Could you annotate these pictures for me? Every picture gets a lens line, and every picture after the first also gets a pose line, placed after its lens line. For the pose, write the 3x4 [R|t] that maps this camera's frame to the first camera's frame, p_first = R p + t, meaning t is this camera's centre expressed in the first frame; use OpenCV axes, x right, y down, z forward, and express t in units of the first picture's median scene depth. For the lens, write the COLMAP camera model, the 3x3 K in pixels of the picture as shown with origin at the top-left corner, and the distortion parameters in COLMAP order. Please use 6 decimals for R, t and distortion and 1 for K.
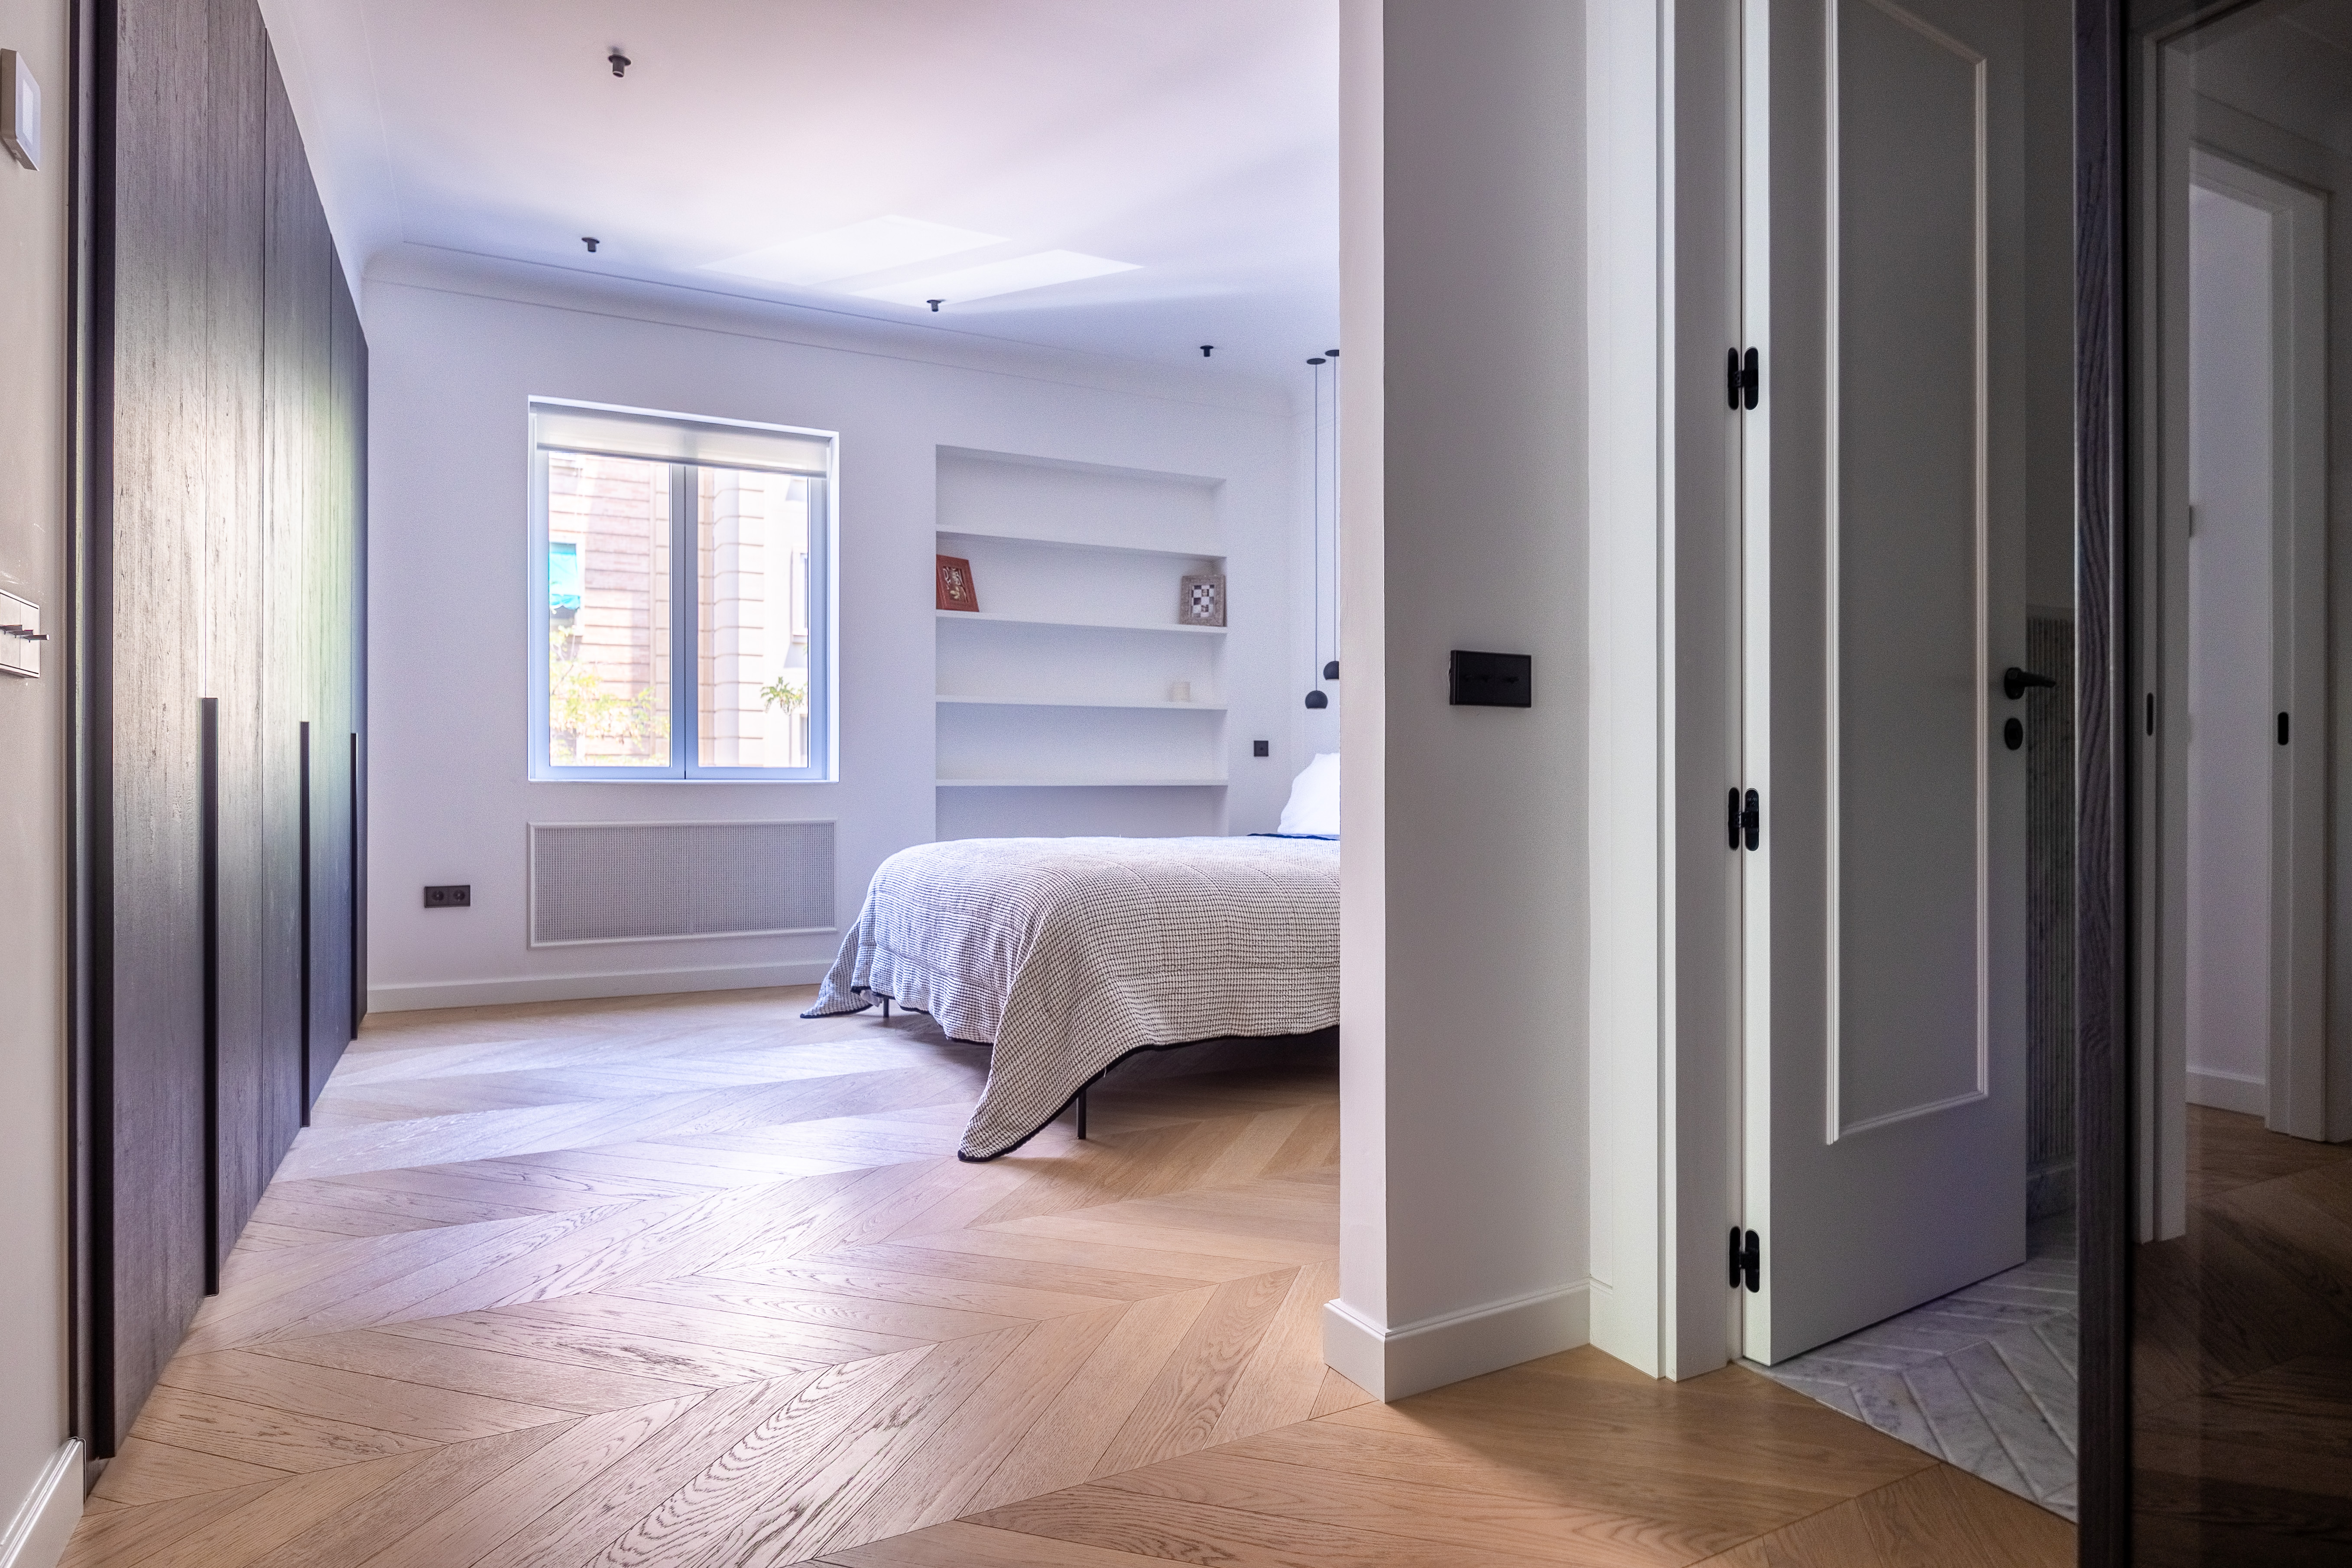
lens RADIAL K [[1301.9, 0, 1170.2], [0, 1301.9, 777.2], [0, 0, 1]] dist [-0.005139, -0.003965]
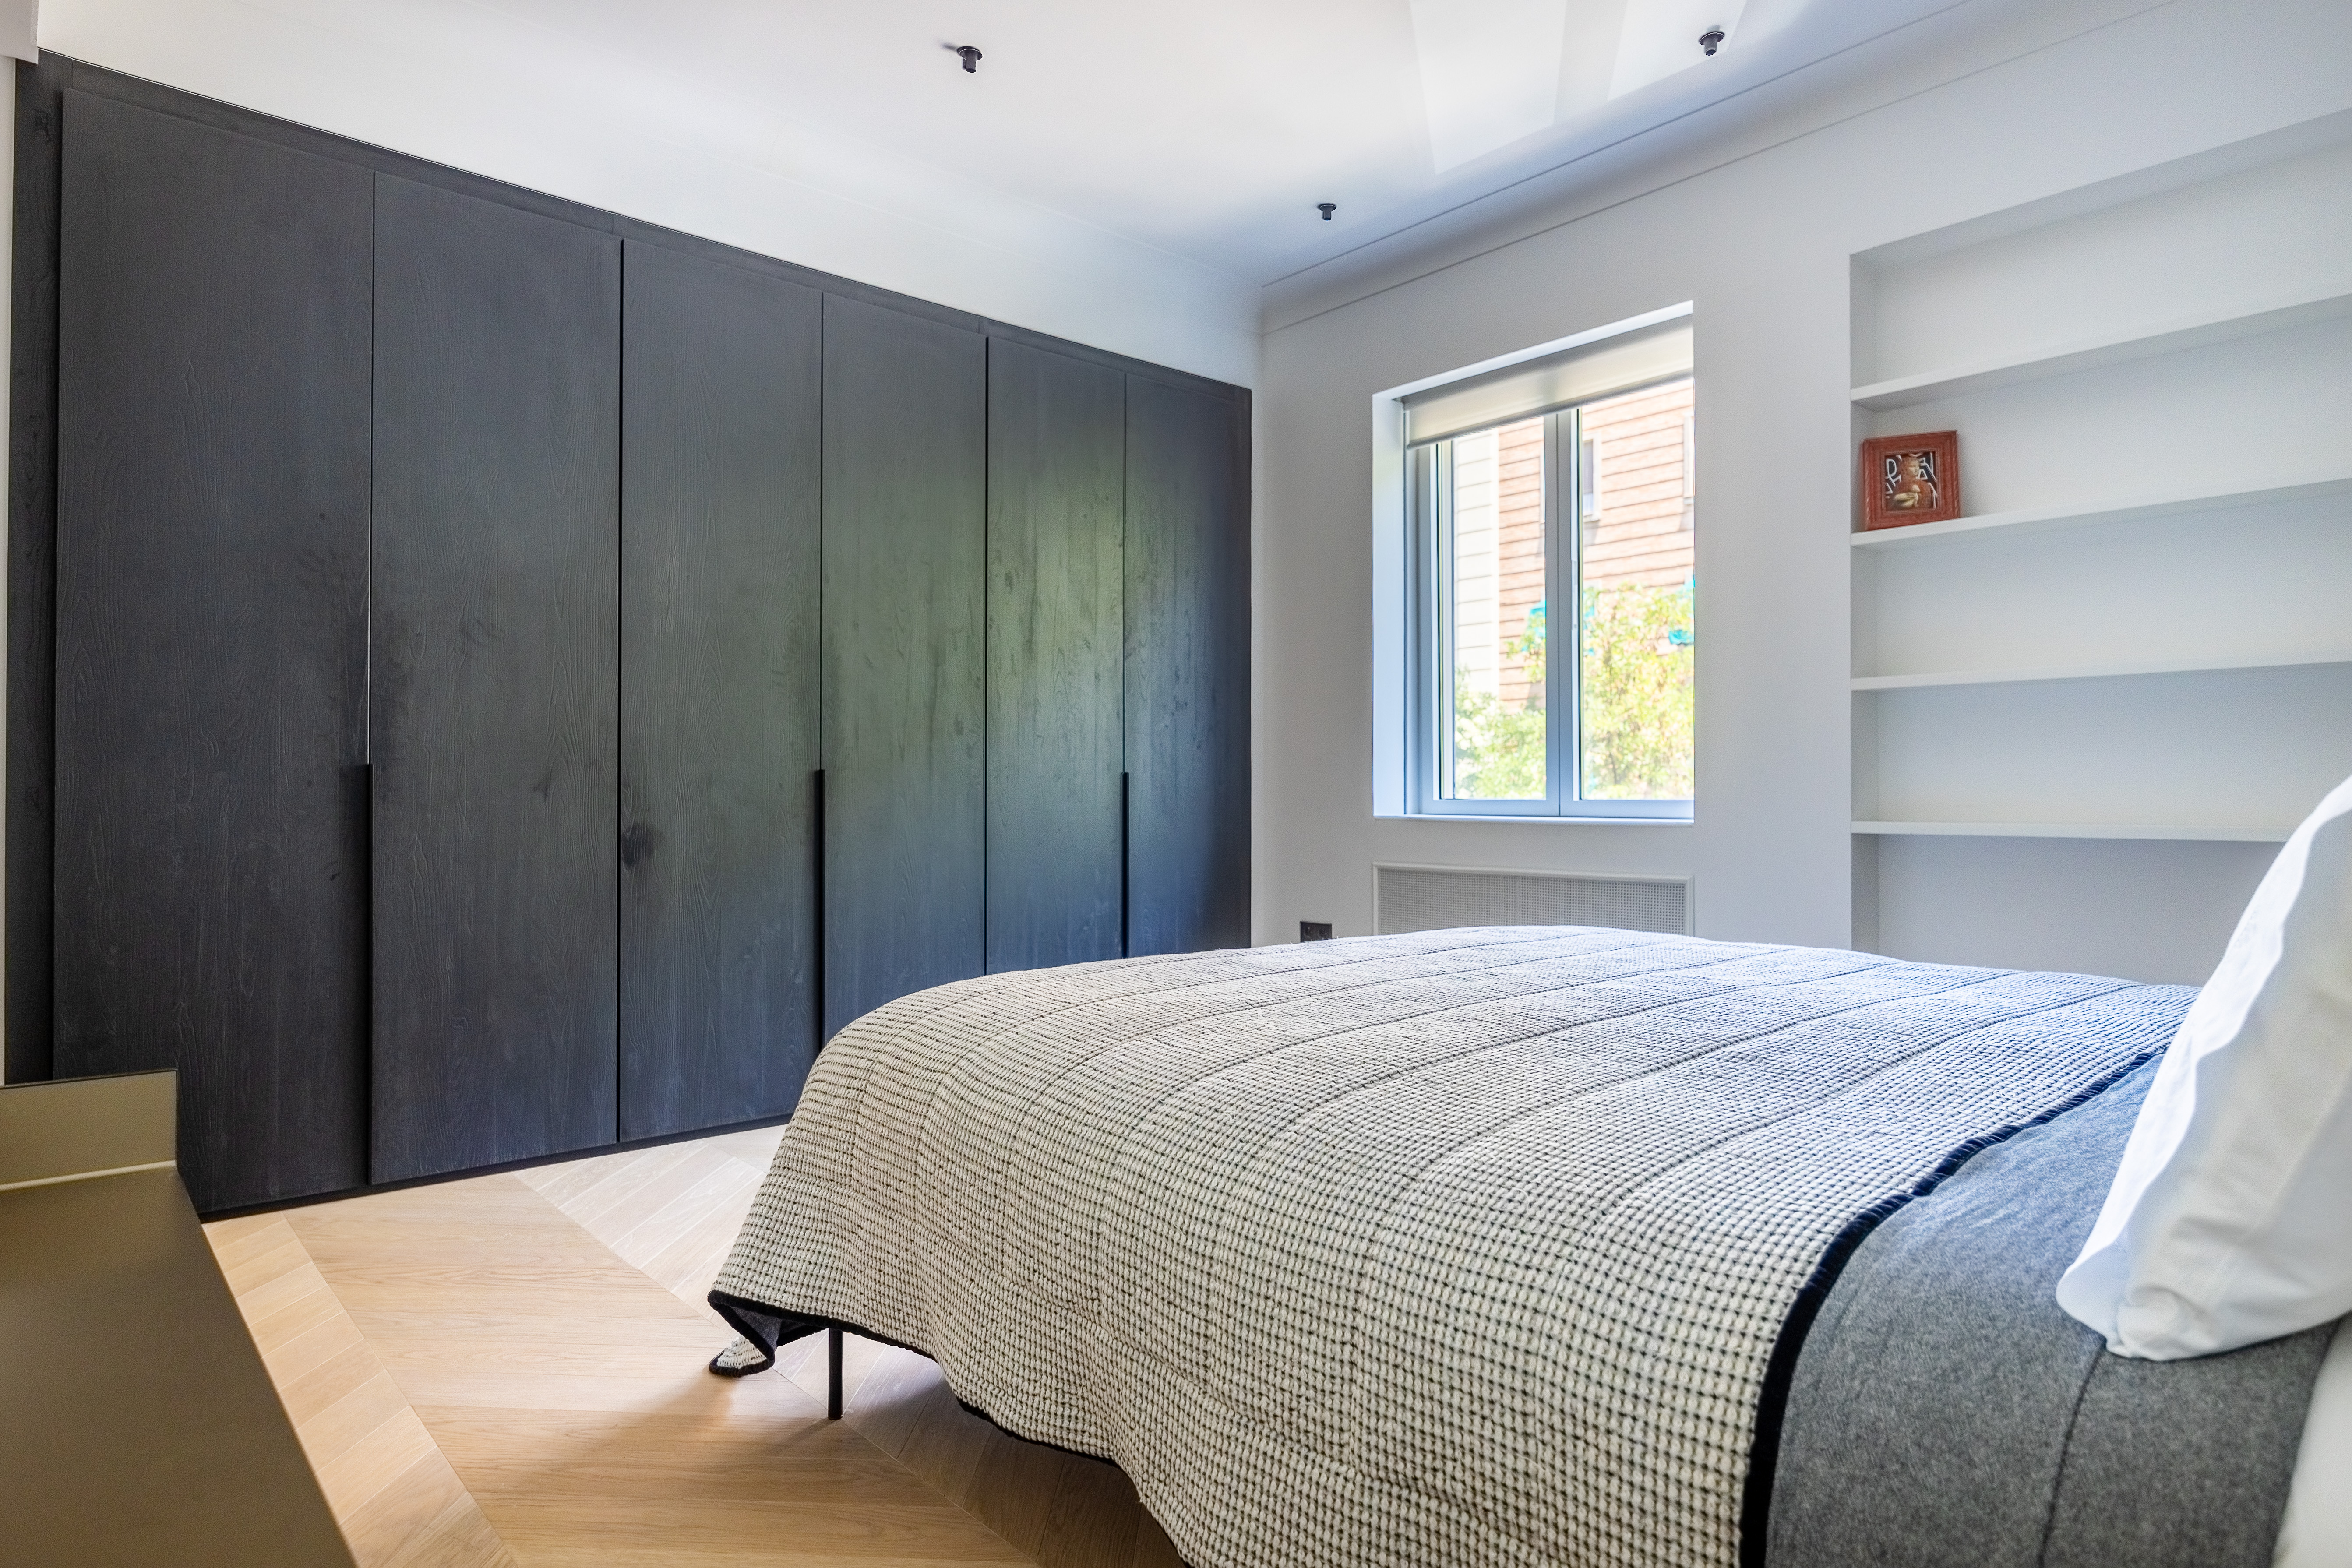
lens RADIAL K [[1301.8, 0, 1170.1], [0, 1301.8, 785.4], [0, 0, 1]] dist [-0.005139, -0.003965]
pose [[0.241781, -0.006861, -0.970307, 0.344863], [-0.004528, 0.999956, -0.008199, -0.009271], [0.970320, 0.006376, 0.241739, 0.611013]]
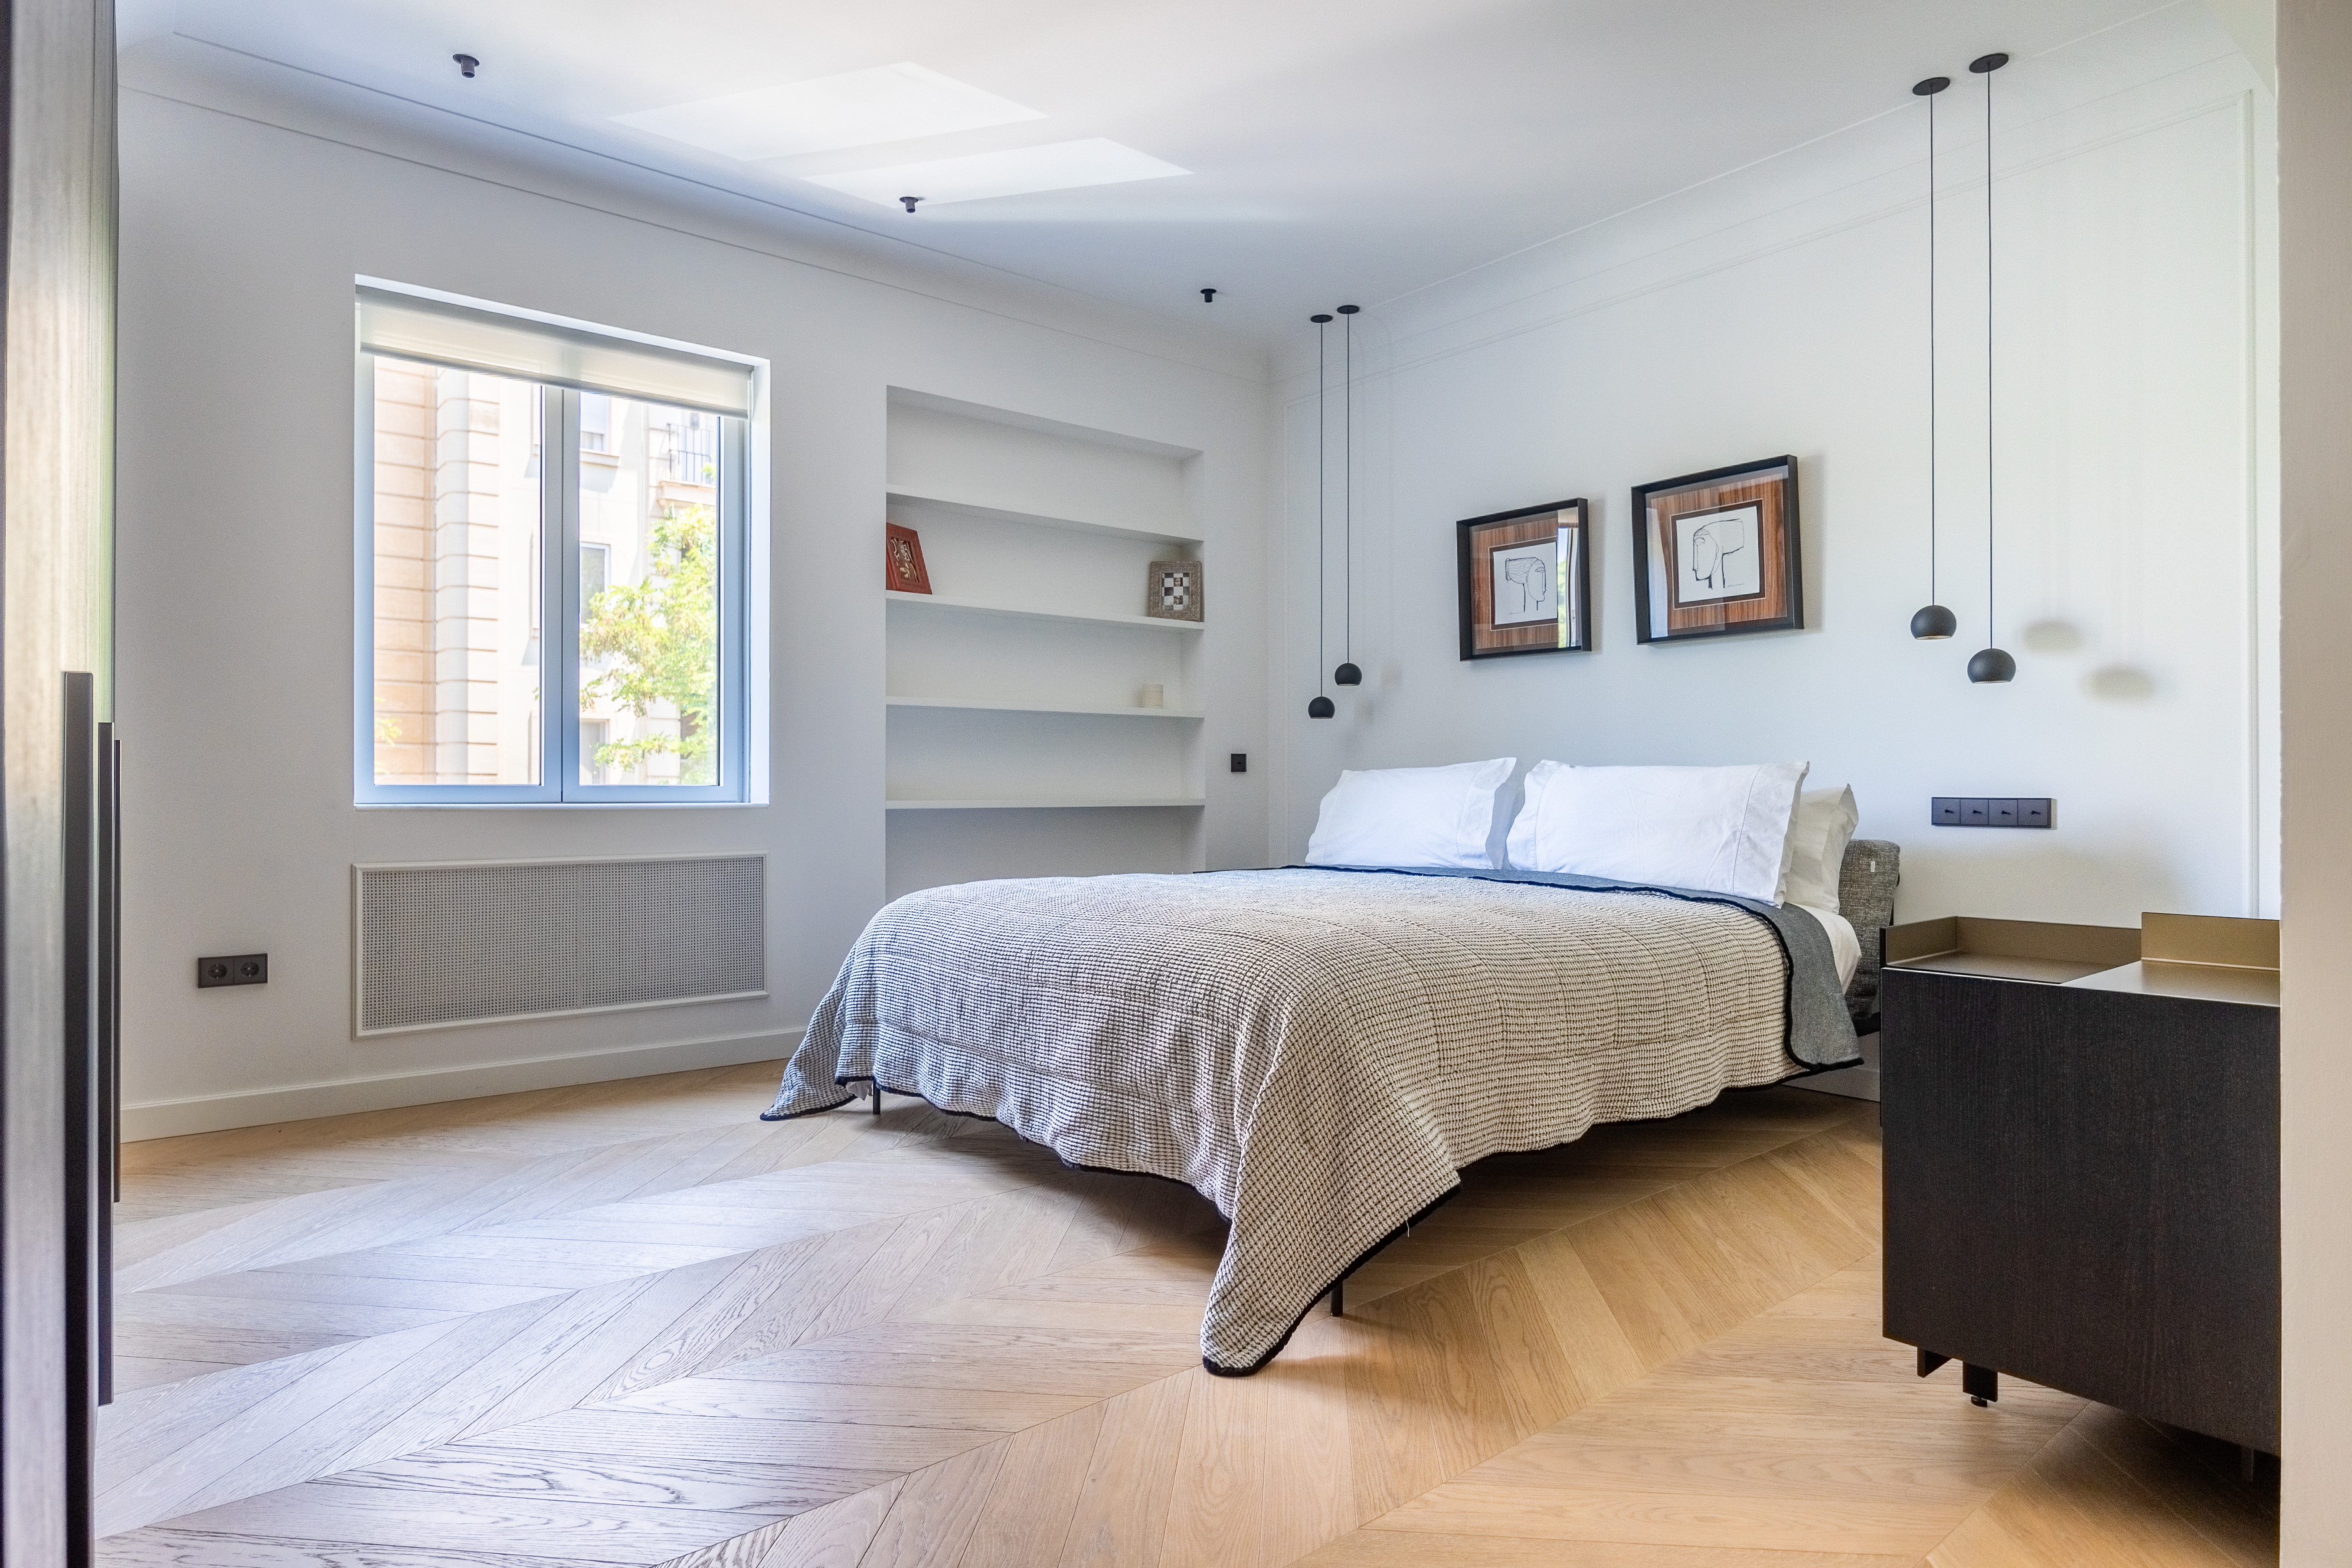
lens RADIAL K [[1301.9, 0, 1173.8], [0, 1301.9, 781.9], [0, 0, 1]] dist [-0.005139, -0.003965]
pose [[0.979630, 0.000419, 0.200809, -0.182911], [0.000155, 0.999996, -0.002846, -0.008299], [-0.200810, 0.002819, 0.979626, 0.191927]]
